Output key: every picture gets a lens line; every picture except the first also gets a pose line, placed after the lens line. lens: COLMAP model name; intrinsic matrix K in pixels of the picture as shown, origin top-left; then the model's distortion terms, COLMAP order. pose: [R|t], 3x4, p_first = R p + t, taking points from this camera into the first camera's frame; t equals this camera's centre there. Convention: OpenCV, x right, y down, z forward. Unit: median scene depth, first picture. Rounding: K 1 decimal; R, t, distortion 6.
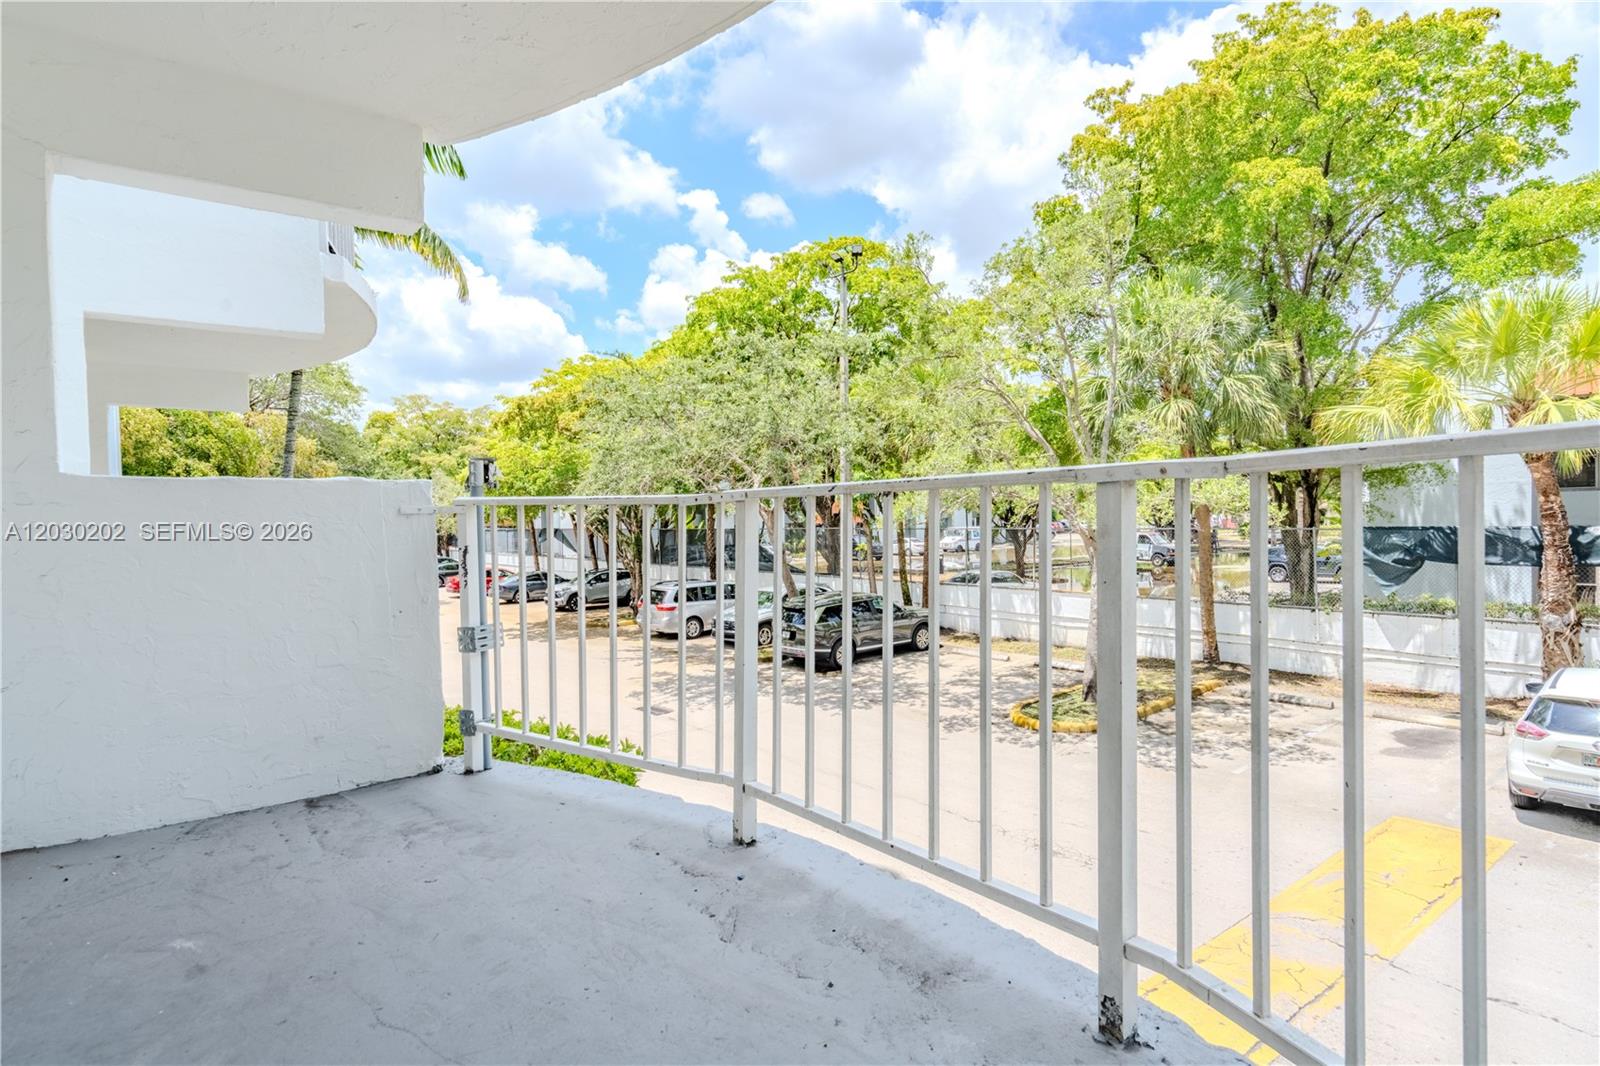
lens RADIAL K [[837.7, 0, 800.3], [0, 837.7, 518.2], [0, 0, 1]] dist [0.002800, 0.001052]
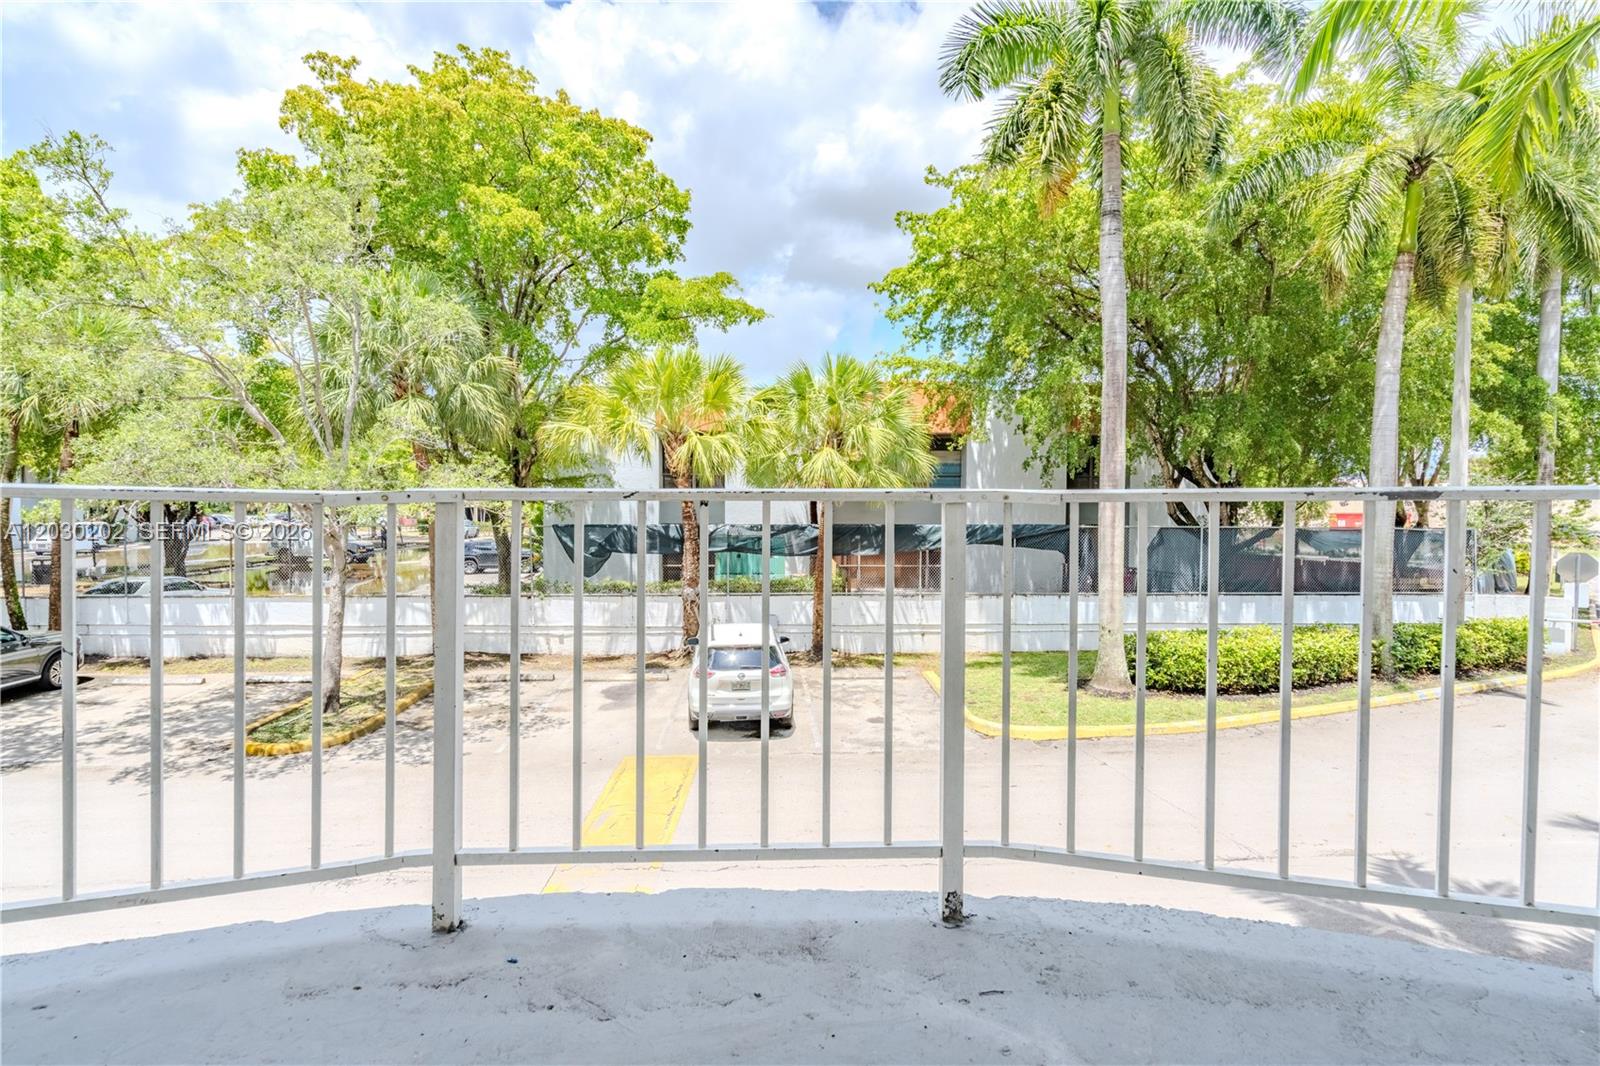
lens RADIAL K [[819.6, 0, 805.1], [0, 819.6, 515.4], [0, 0, 1]] dist [0.002565, 0.000564]
pose [[0.587591, 0.011277, 0.809079, -0.074479], [-0.012403, 0.999911, -0.004929, -0.001380], [-0.809063, -0.007139, 0.587679, 0.038754]]
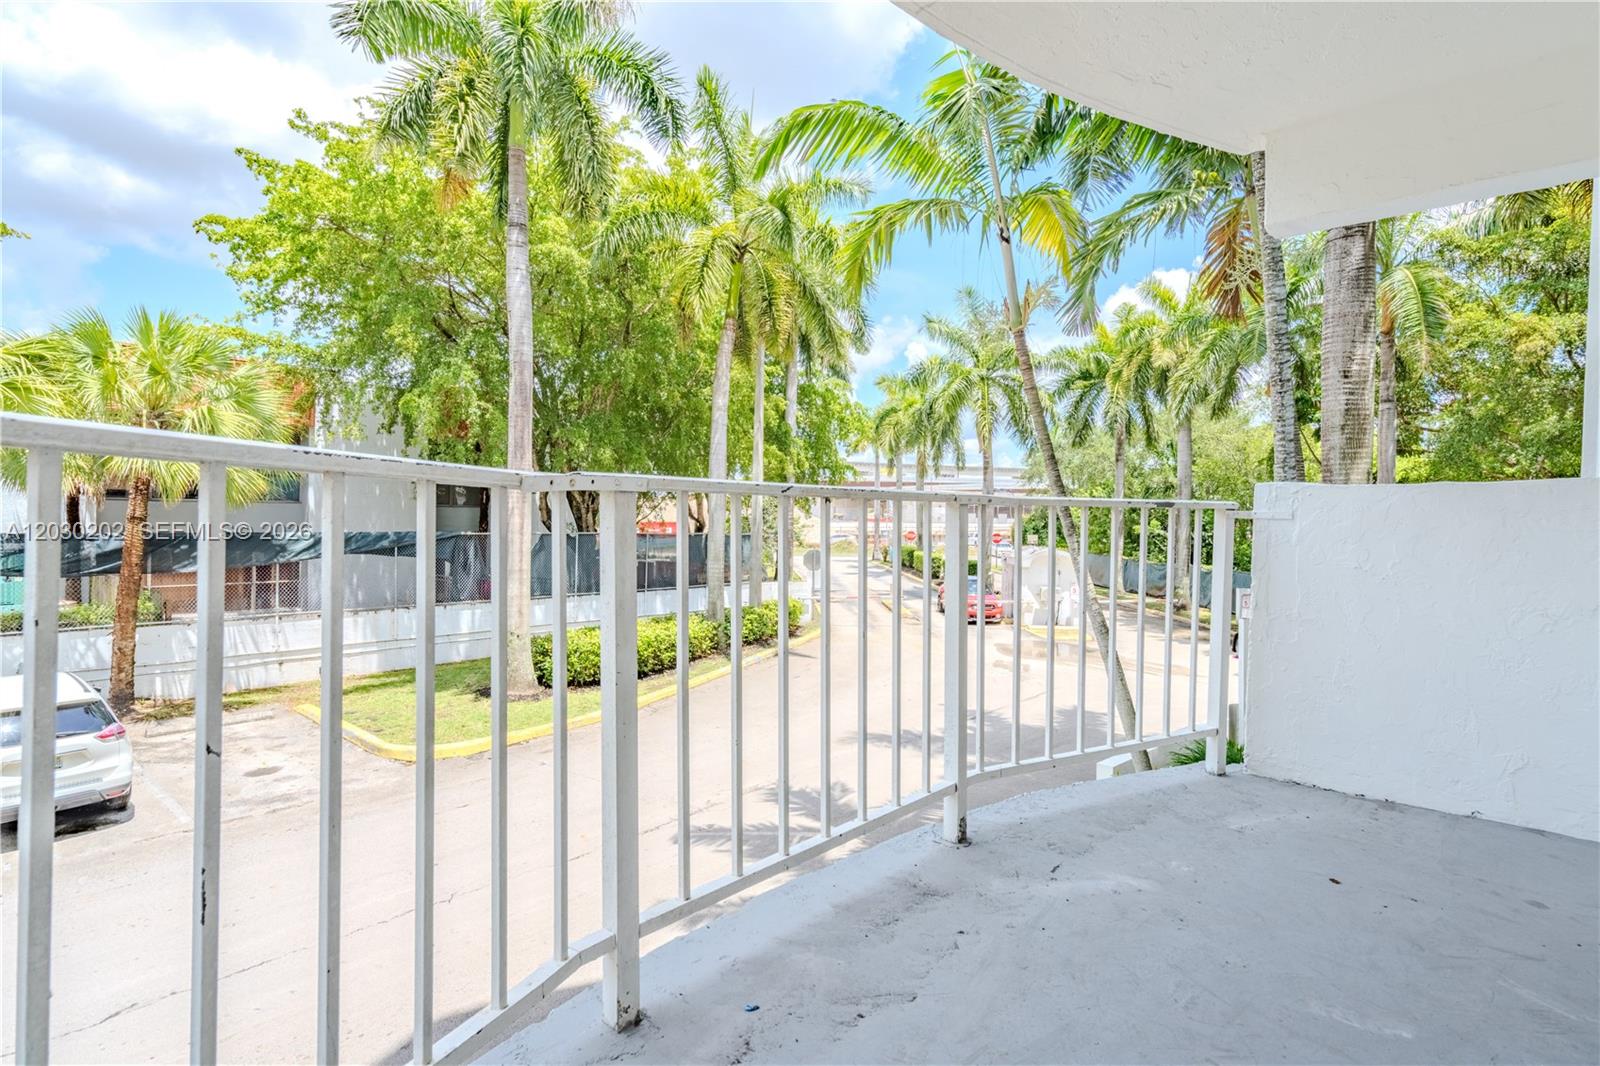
lens RADIAL K [[819.6, 0, 805.1], [0, 819.6, 515.4], [0, 0, 1]] dist [0.002565, 0.000564]
pose [[-0.179582, 0.021741, 0.983503, -0.105487], [-0.008082, 0.999689, -0.023574, 0.001812], [-0.983710, -0.012182, -0.179351, 0.144121]]
